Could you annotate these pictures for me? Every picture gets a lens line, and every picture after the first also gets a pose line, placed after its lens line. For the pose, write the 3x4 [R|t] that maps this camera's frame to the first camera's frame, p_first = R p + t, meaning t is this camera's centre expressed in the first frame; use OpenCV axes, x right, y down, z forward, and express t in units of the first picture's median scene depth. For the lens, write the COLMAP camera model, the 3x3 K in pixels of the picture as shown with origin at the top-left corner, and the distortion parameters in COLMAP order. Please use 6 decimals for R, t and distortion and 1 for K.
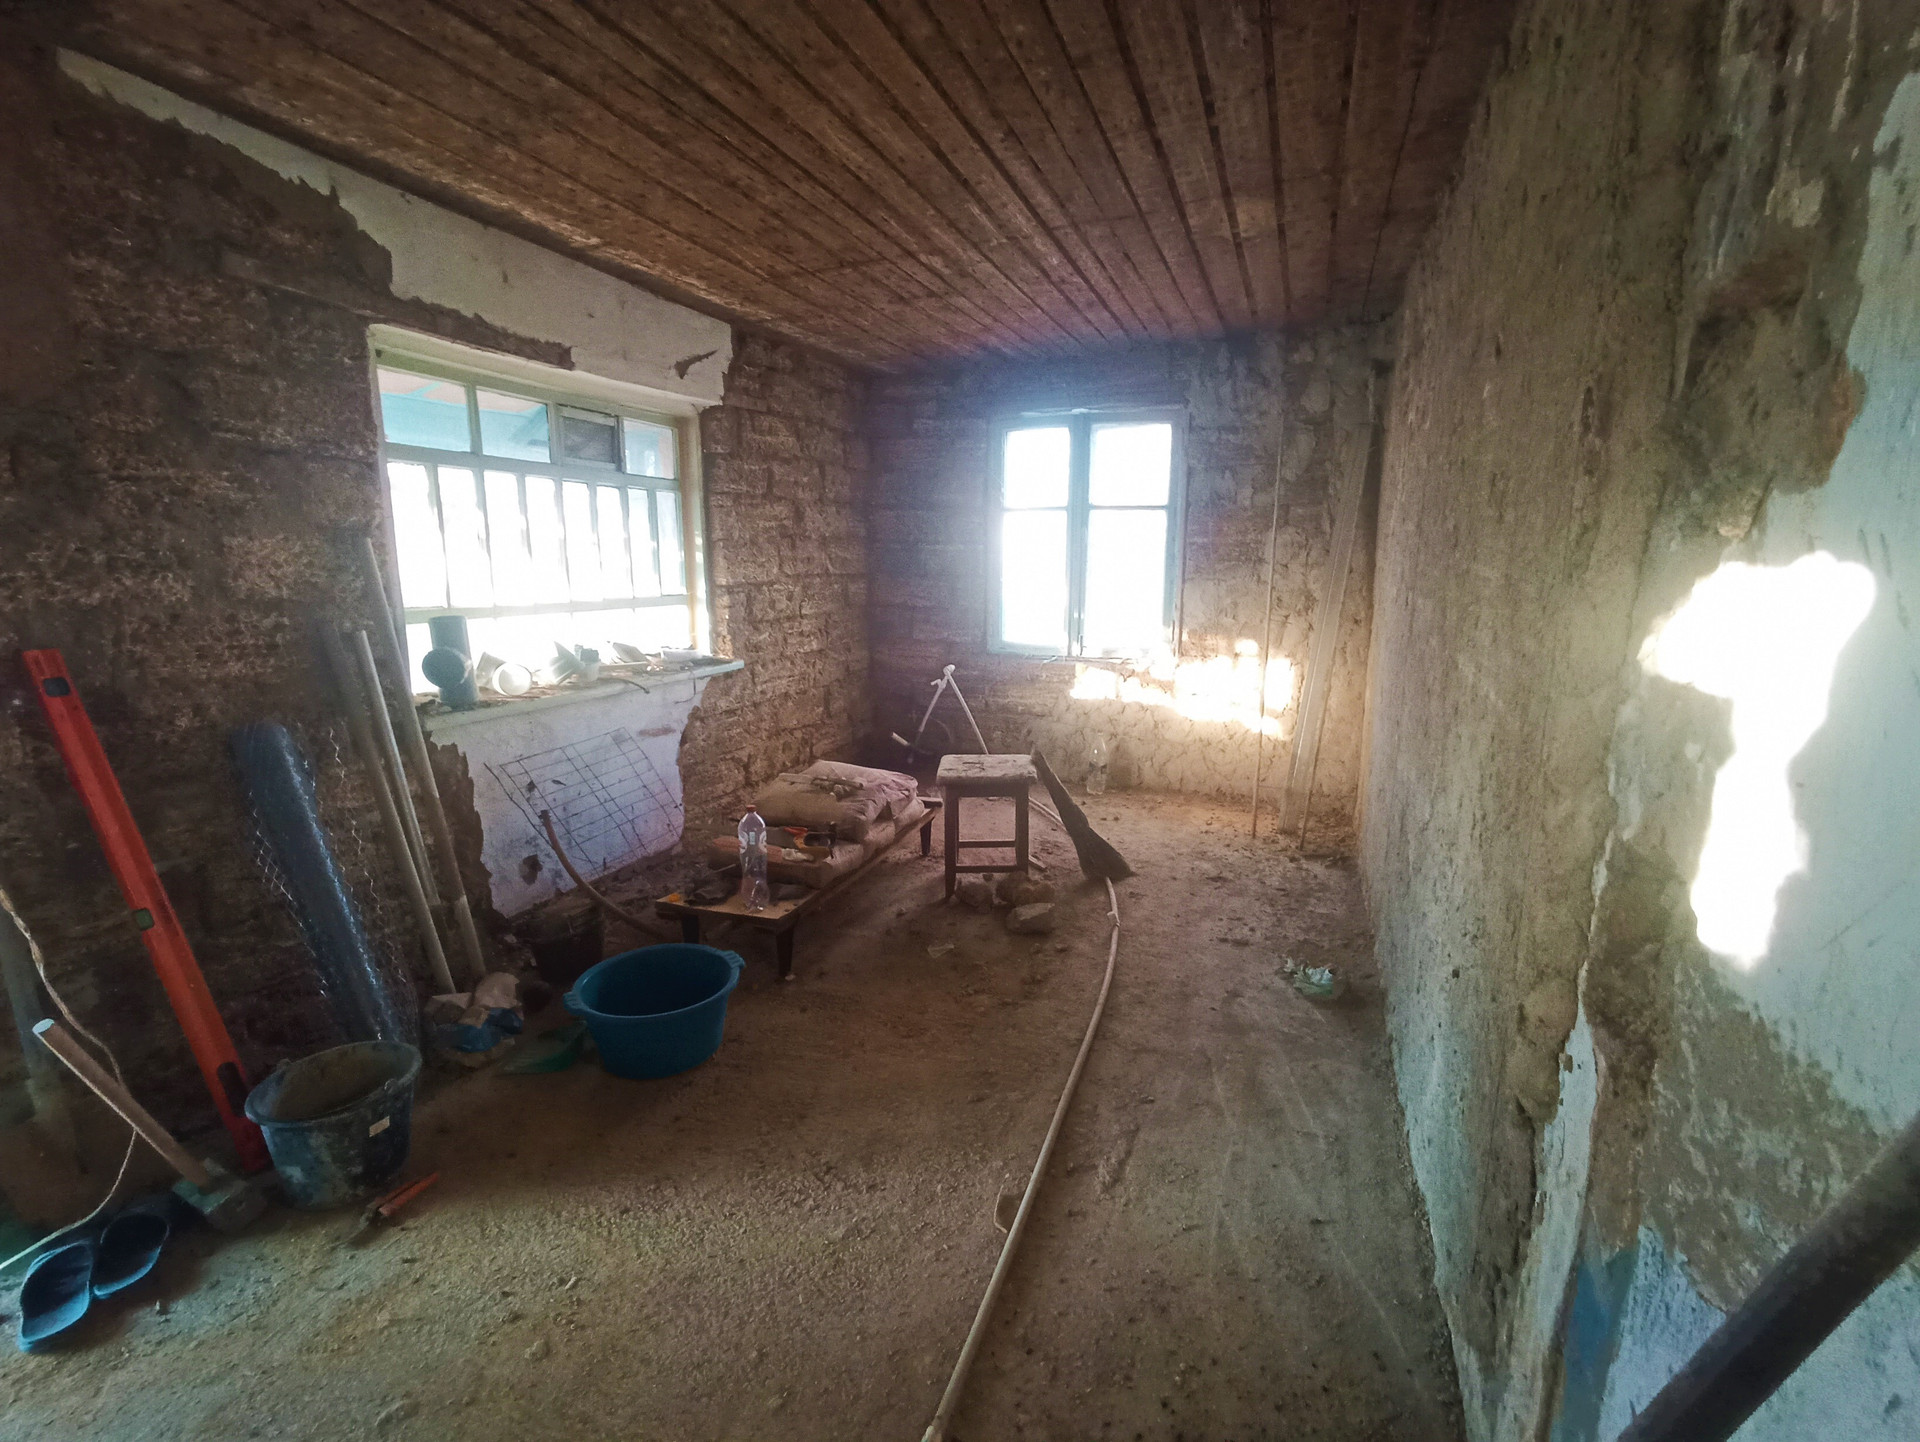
lens RADIAL K [[879.2, 0, 956.2], [0, 879.2, 723.9], [0, 0, 1]] dist [-0.001118, 0.000367]
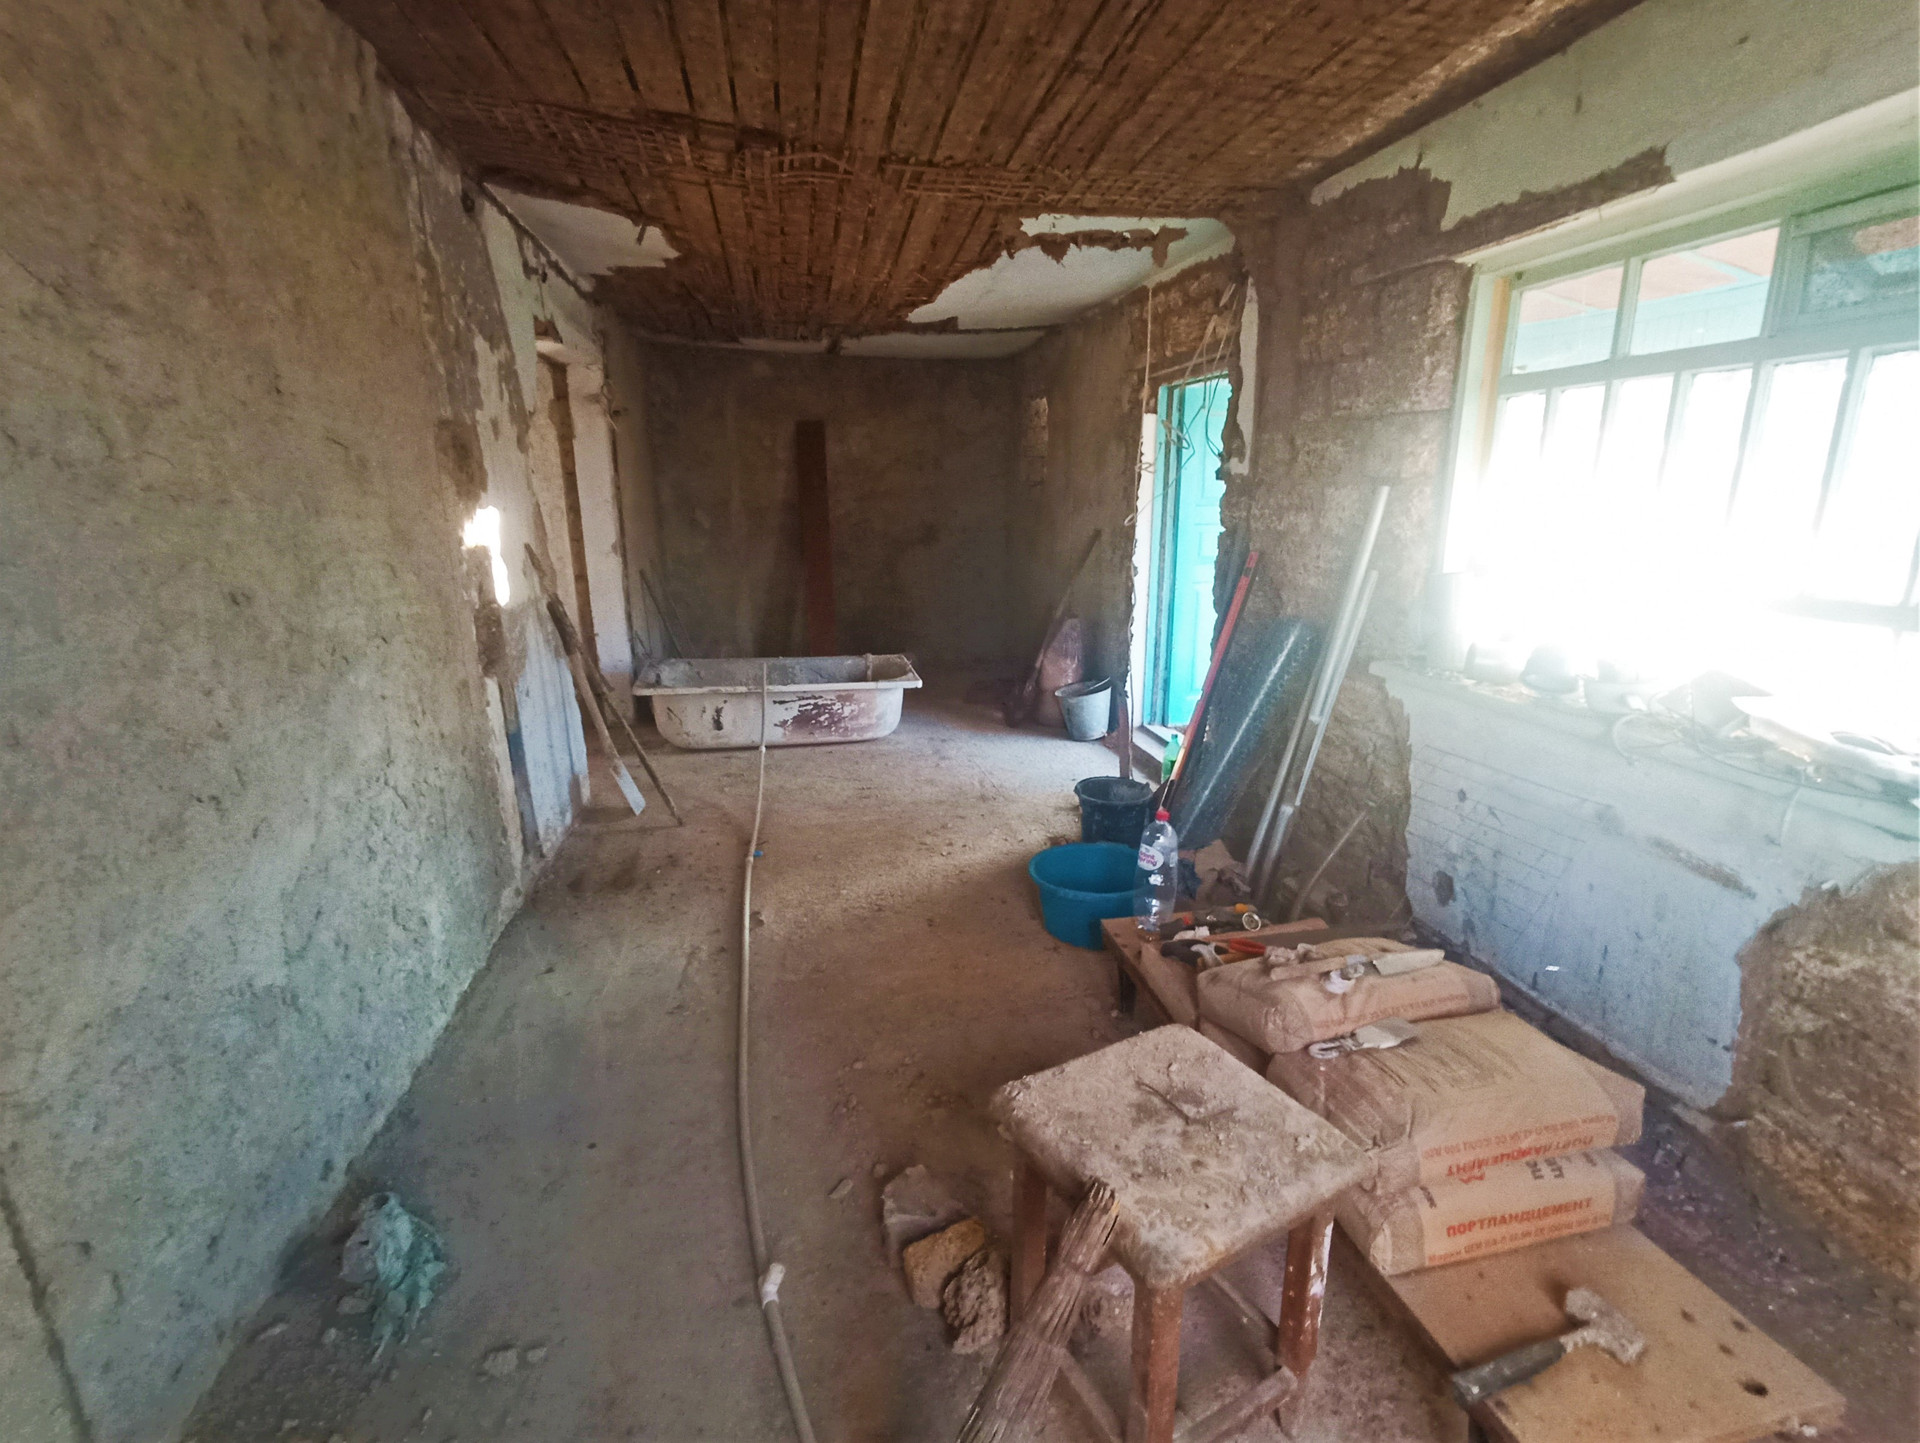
lens RADIAL K [[879.2, 0, 956.2], [0, 879.2, 724.4], [0, 0, 1]] dist [-0.001118, 0.000367]
pose [[-0.848933, 0.137554, -0.510287, 0.378691], [-0.094289, 0.910625, 0.402333, -0.329463], [0.520022, 0.389668, -0.760089, 1.657224]]
